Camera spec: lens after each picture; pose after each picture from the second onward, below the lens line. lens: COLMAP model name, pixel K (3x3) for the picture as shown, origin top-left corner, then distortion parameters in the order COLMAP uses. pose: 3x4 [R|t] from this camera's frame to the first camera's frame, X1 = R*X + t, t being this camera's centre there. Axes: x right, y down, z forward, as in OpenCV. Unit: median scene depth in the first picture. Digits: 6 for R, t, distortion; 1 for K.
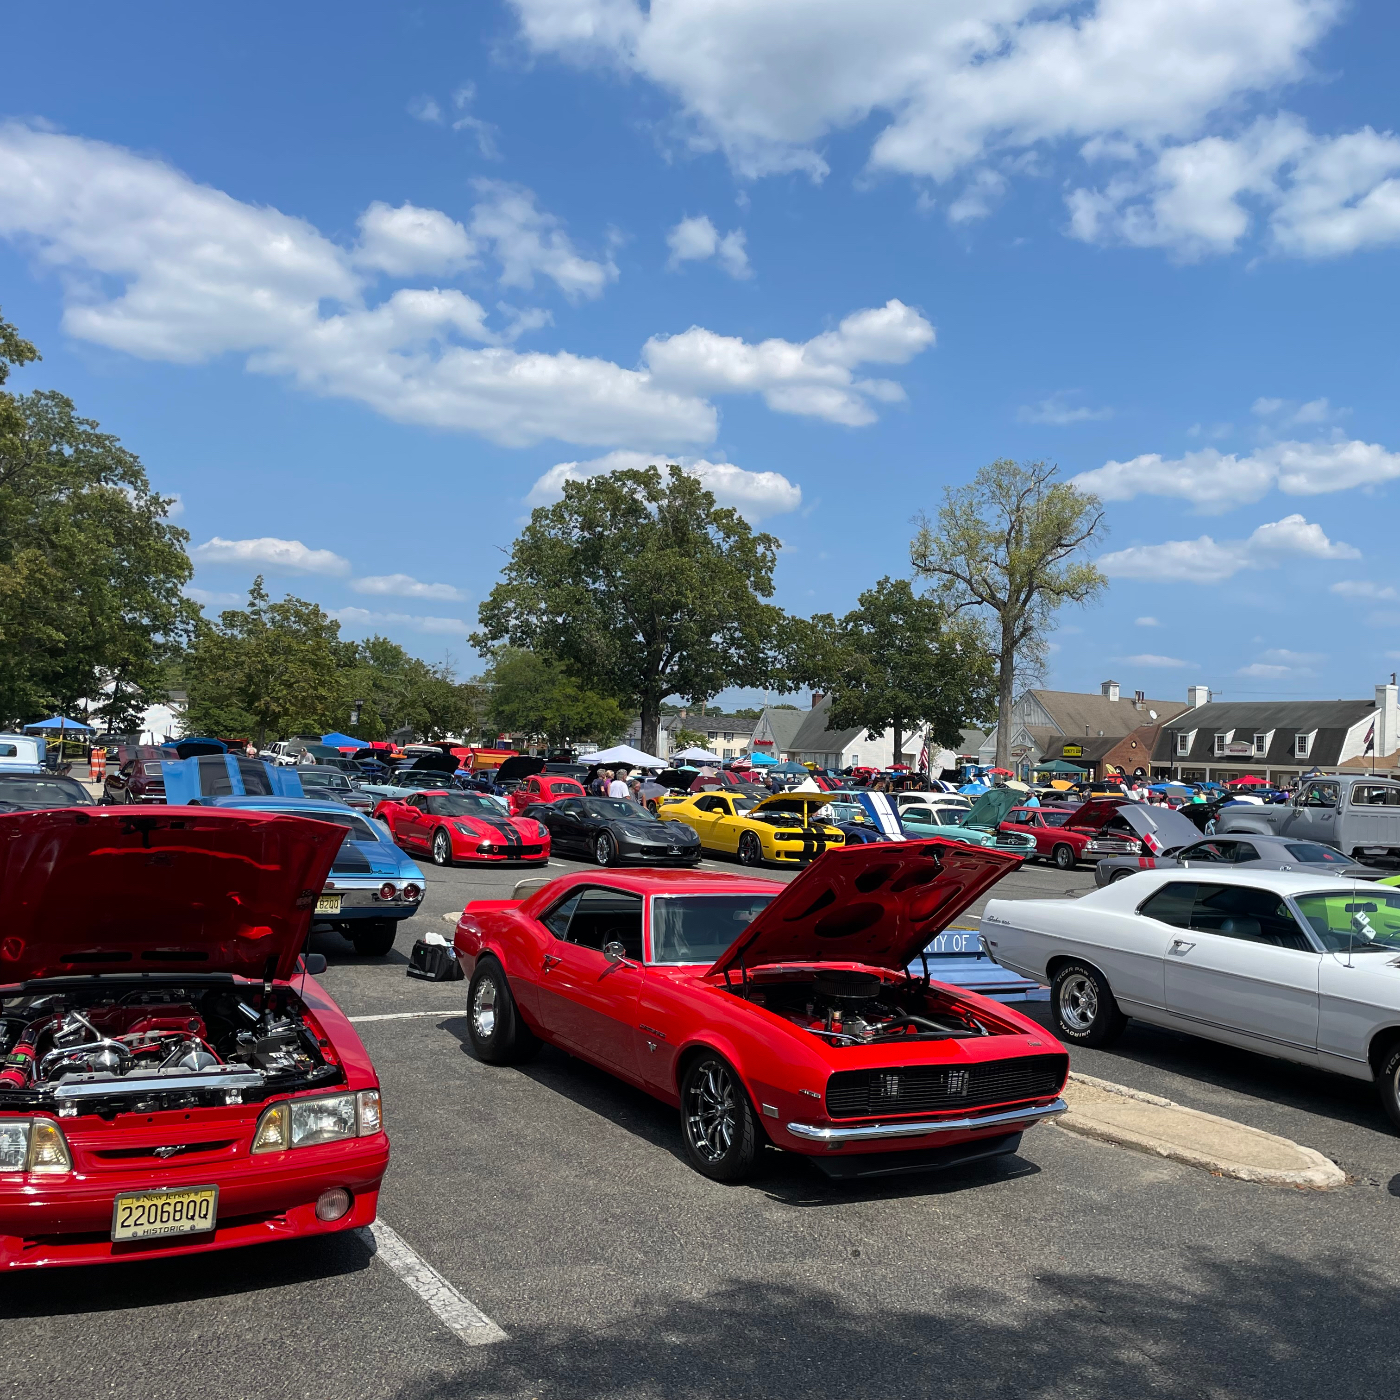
lens RADIAL K [[2237.4, 0, 701.4], [0, 2237.4, 700.0], [0, 0, 1]] dist [0.052181, 0.000000]
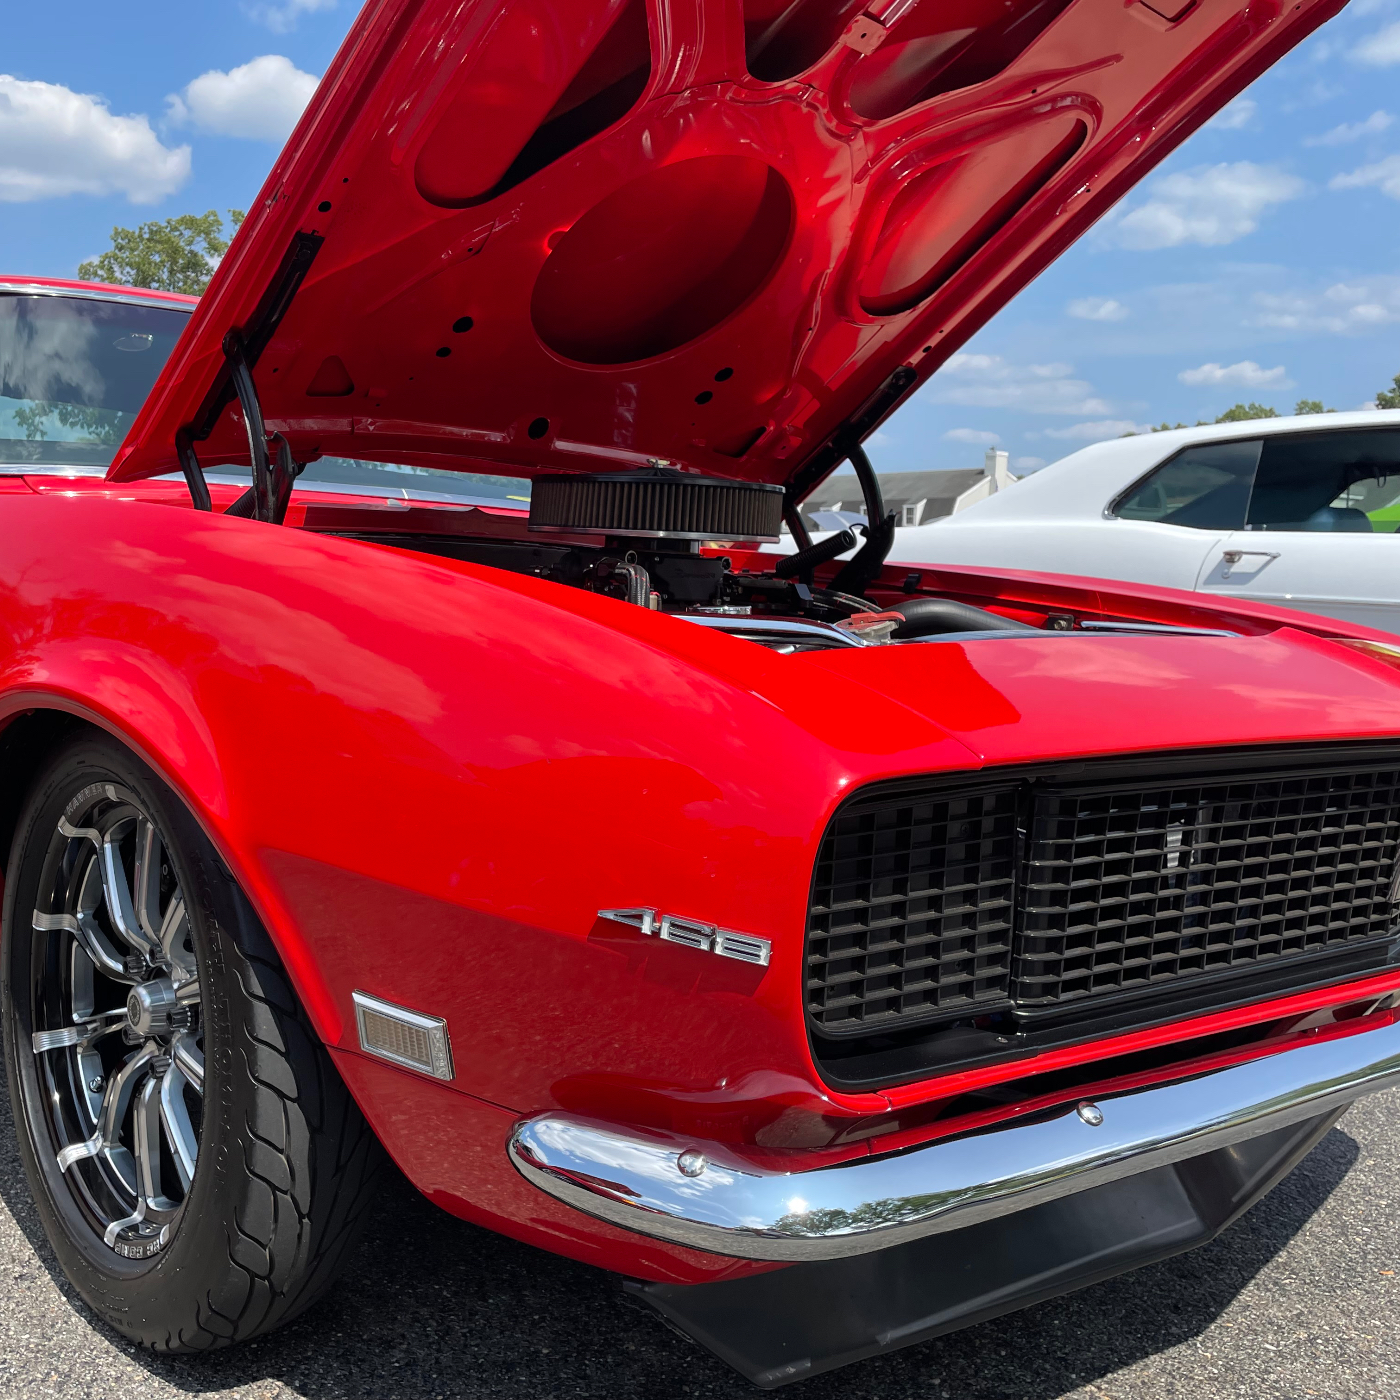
lens RADIAL K [[2237.4, 0, 699.5], [0, 2237.4, 700.3], [0, 0, 1]] dist [0.052181, 0.000000]
pose [[0.983055, -0.022060, 0.181977, 0.015176], [0.005699, 0.995931, 0.089942, 0.095294], [-0.183220, -0.087381, 0.979181, 0.554495]]
